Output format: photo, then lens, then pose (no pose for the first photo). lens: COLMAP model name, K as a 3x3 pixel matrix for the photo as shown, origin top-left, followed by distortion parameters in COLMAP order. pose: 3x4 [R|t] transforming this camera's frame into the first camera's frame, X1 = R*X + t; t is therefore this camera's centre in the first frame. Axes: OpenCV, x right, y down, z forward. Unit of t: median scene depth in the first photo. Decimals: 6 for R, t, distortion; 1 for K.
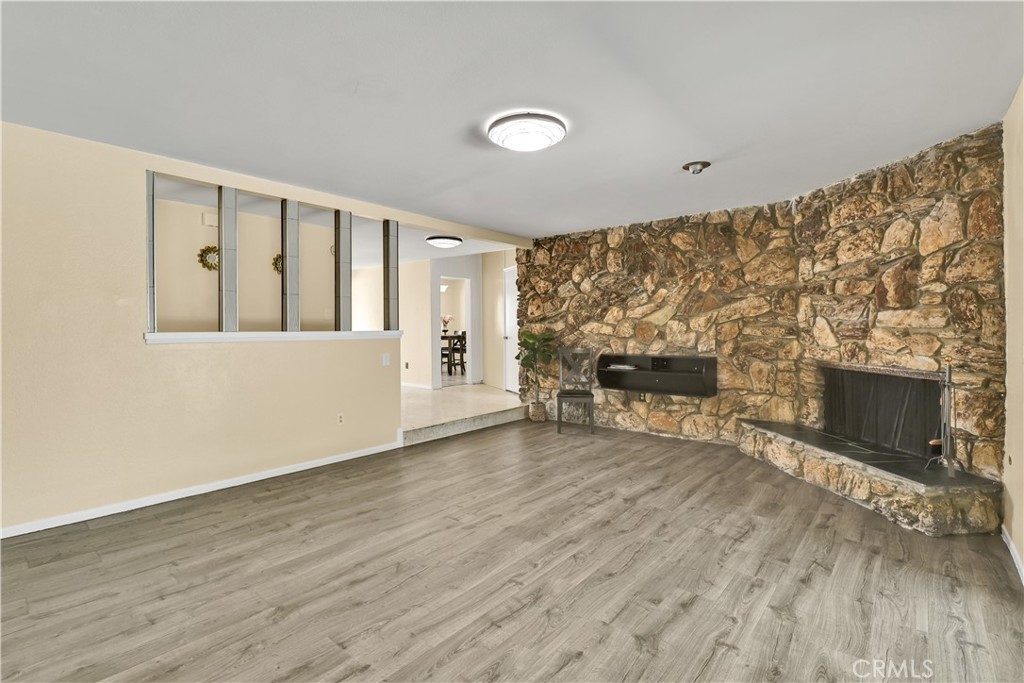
lens RADIAL K [[477.2, 0, 510.5], [0, 477.2, 336.1], [0, 0, 1]] dist [-0.004588, -0.005143]
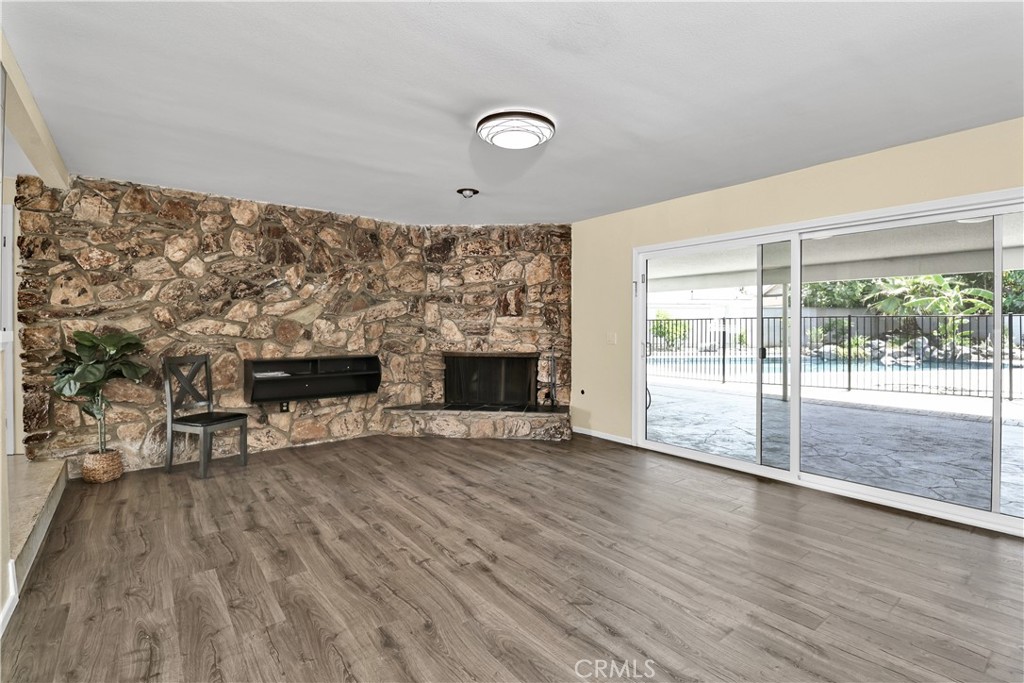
lens RADIAL K [[477.2, 0, 516.8], [0, 477.2, 332.8], [0, 0, 1]] dist [-0.004588, -0.005143]
pose [[0.188515, -0.008287, 0.982035, -0.672437], [0.016141, 0.999855, 0.005339, -0.006290], [-0.981938, 0.014845, 0.188622, 0.576907]]
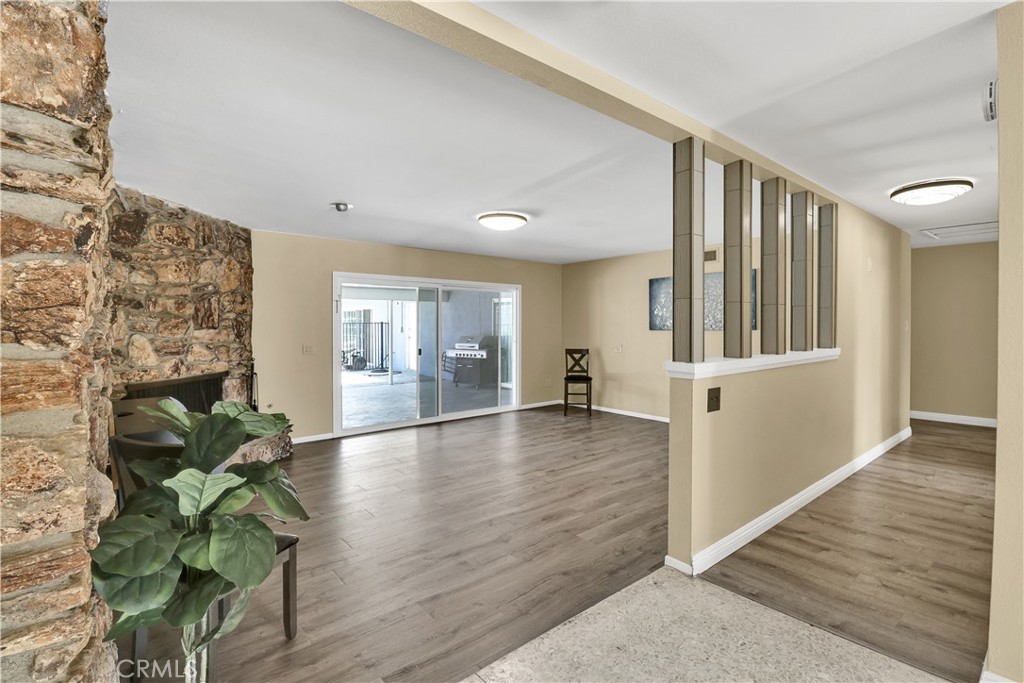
lens RADIAL K [[477.2, 0, 506.1], [0, 477.2, 333.4], [0, 0, 1]] dist [-0.004588, -0.005143]
pose [[-0.984870, 0.007031, 0.173152, -0.184716], [0.013483, 0.999257, 0.036112, -0.067842], [-0.172769, 0.037900, -0.984233, 1.831296]]
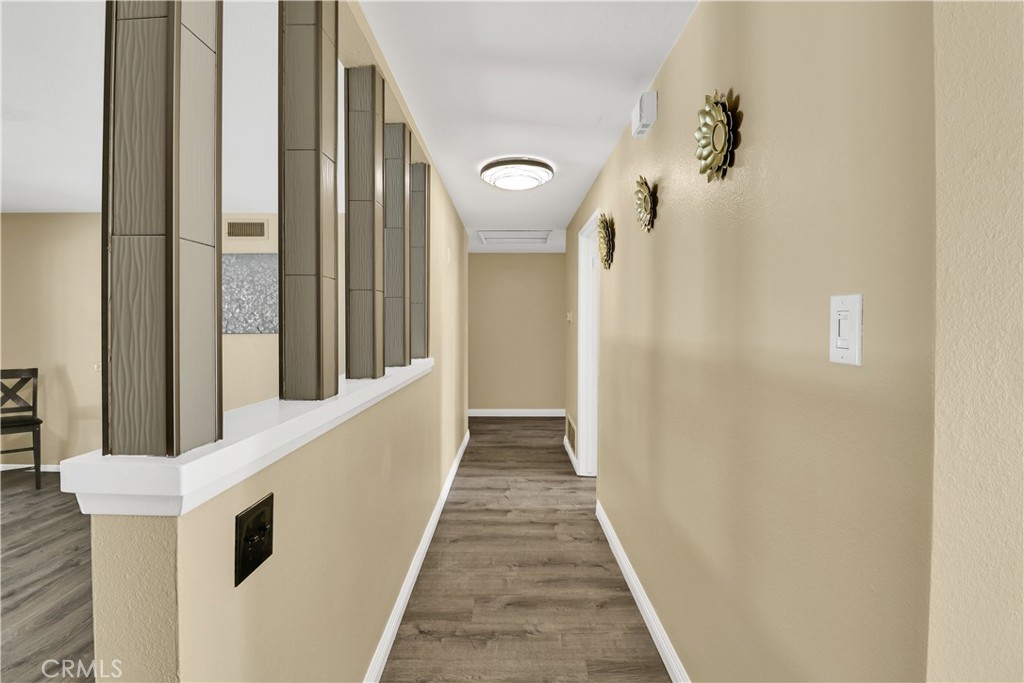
lens RADIAL K [[477.2, 0, 513.4], [0, 477.2, 324.3], [0, 0, 1]] dist [-0.004588, -0.005143]
pose [[-0.751999, 0.006433, -0.659133, -0.212358], [-0.005492, 0.999857, 0.016024, -0.065035], [0.659142, 0.015670, -0.751856, 1.722165]]
